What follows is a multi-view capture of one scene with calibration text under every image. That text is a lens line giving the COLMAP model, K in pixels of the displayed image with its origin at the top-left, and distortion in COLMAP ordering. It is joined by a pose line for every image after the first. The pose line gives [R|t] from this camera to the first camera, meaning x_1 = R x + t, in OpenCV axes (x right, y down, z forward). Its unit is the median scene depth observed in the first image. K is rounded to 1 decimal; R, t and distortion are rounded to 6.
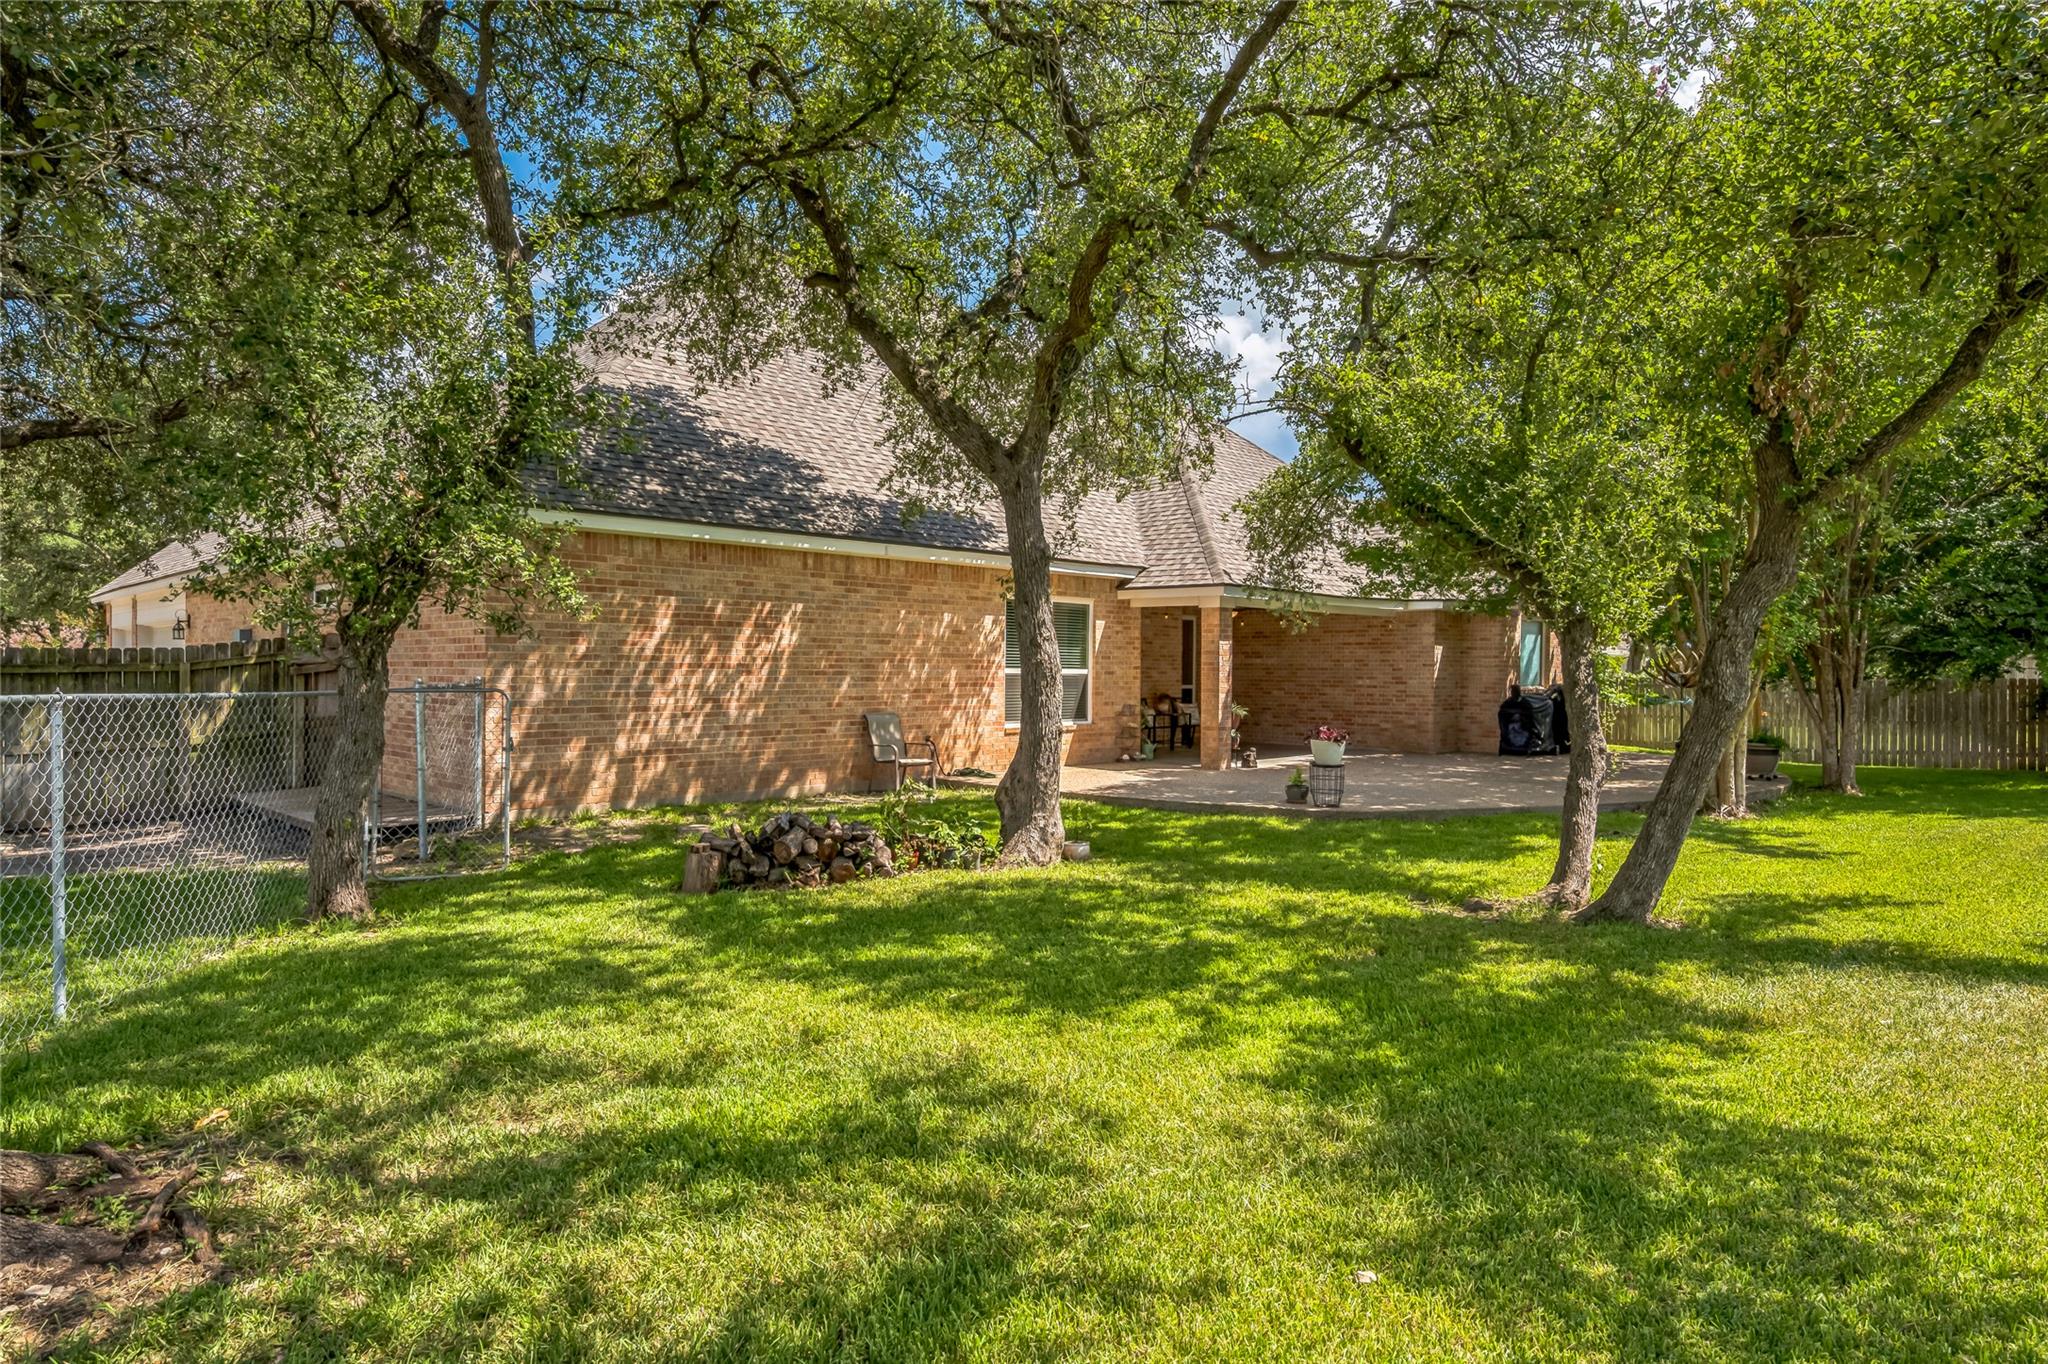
lens RADIAL K [[1182.3, 0, 1023.8], [0, 1182.3, 683.3], [0, 0, 1]] dist [-0.026370, -0.001112]
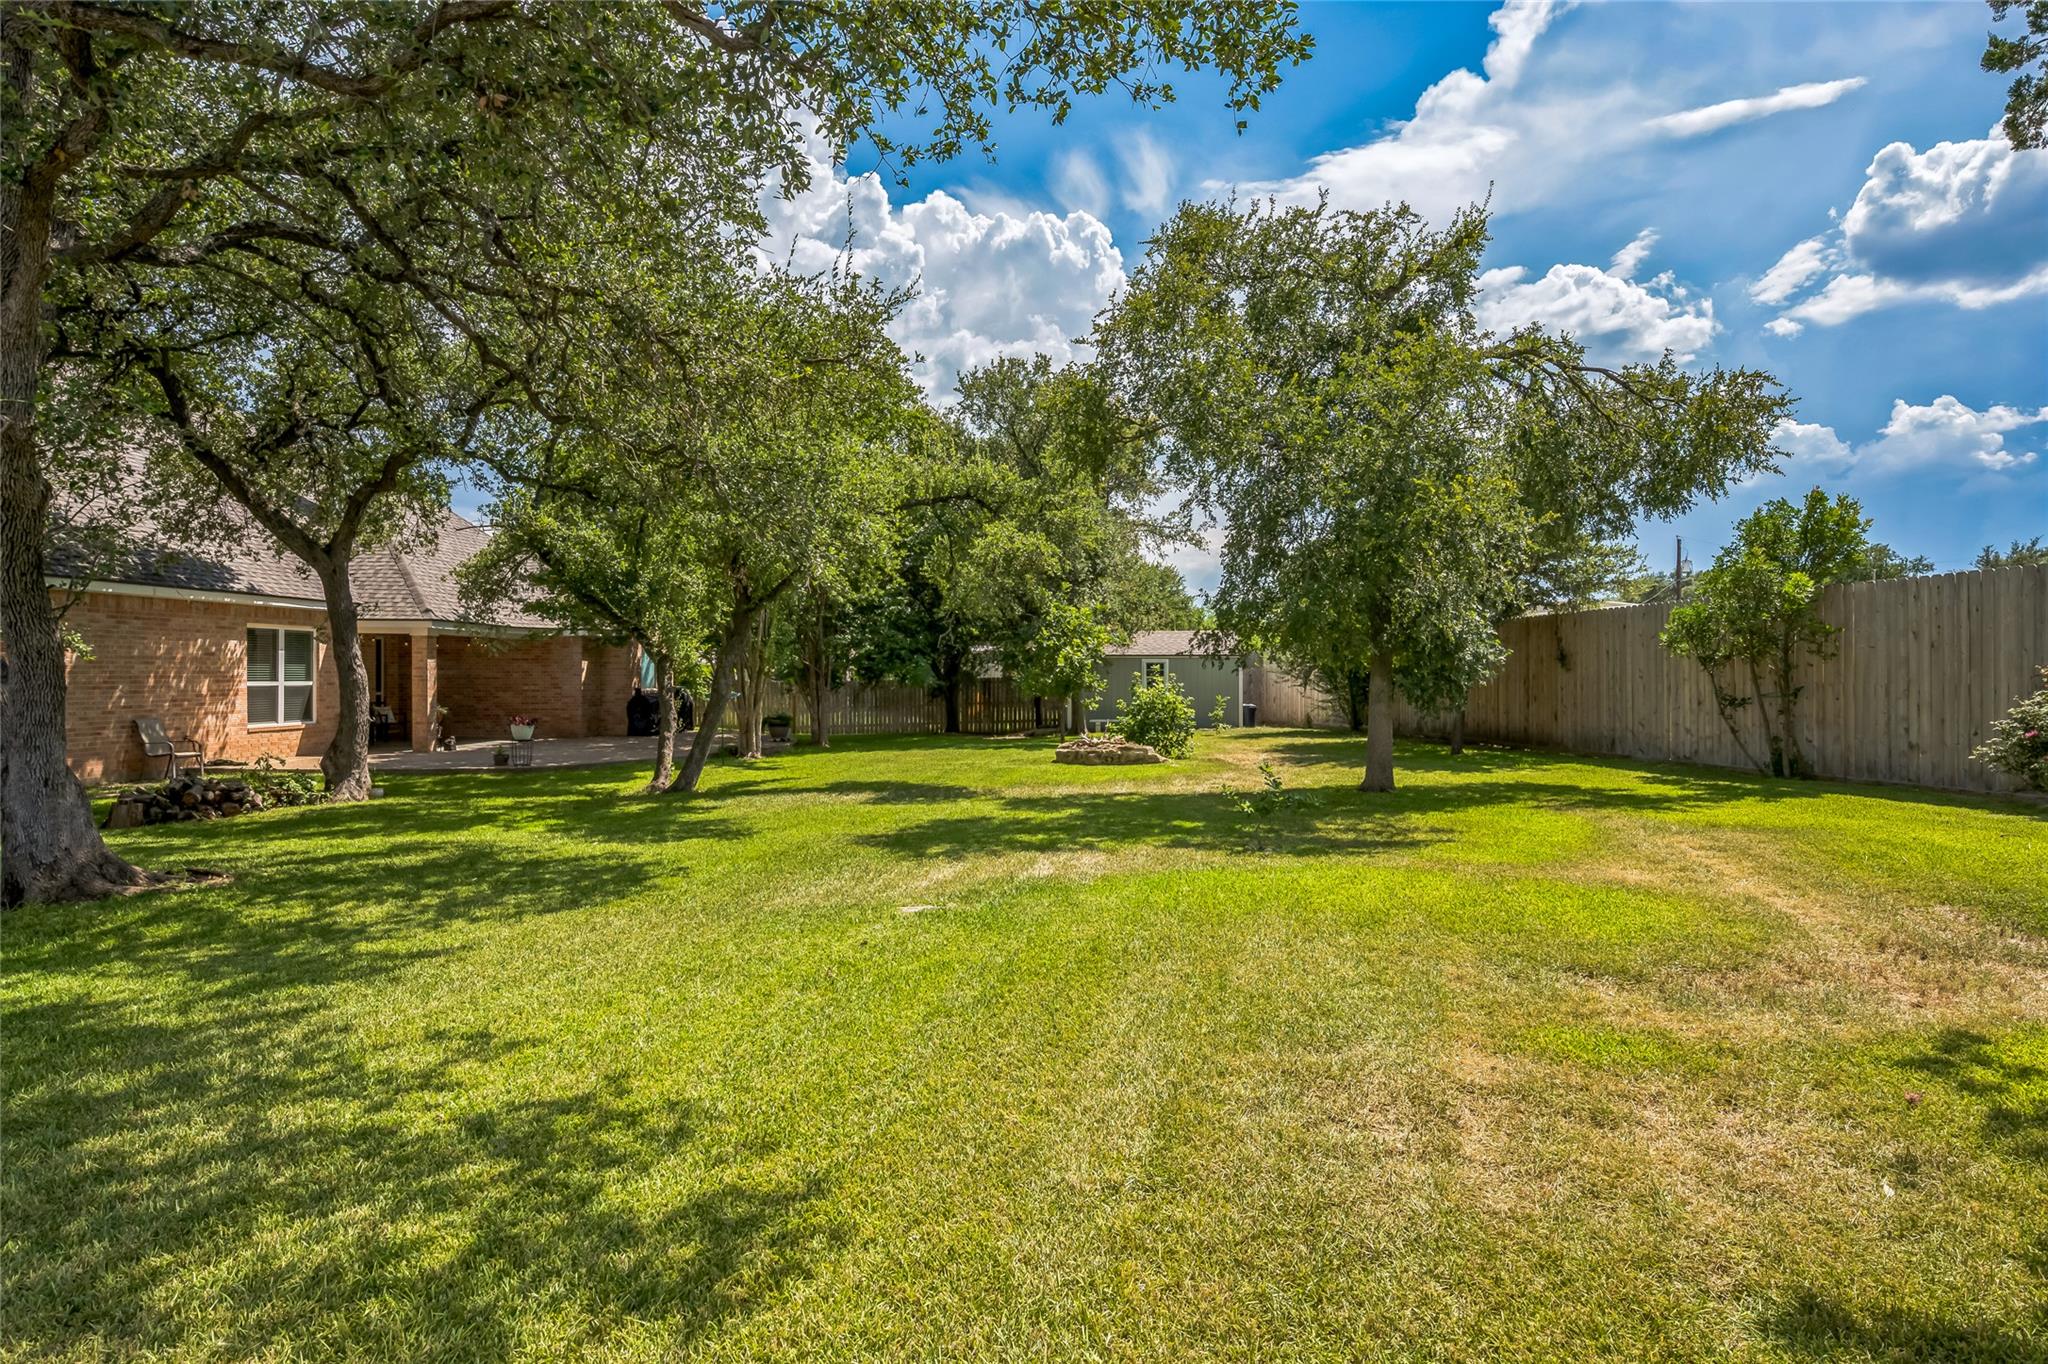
lens RADIAL K [[1125.7, 0, 1024.4], [0, 1125.7, 683.7], [0, 0, 1]] dist [0.000707, 0.001452]
pose [[0.750038, -0.012633, 0.661274, -0.215305], [0.013766, 0.999899, 0.003488, -0.003063], [-0.661252, 0.006487, 0.750136, -0.537310]]
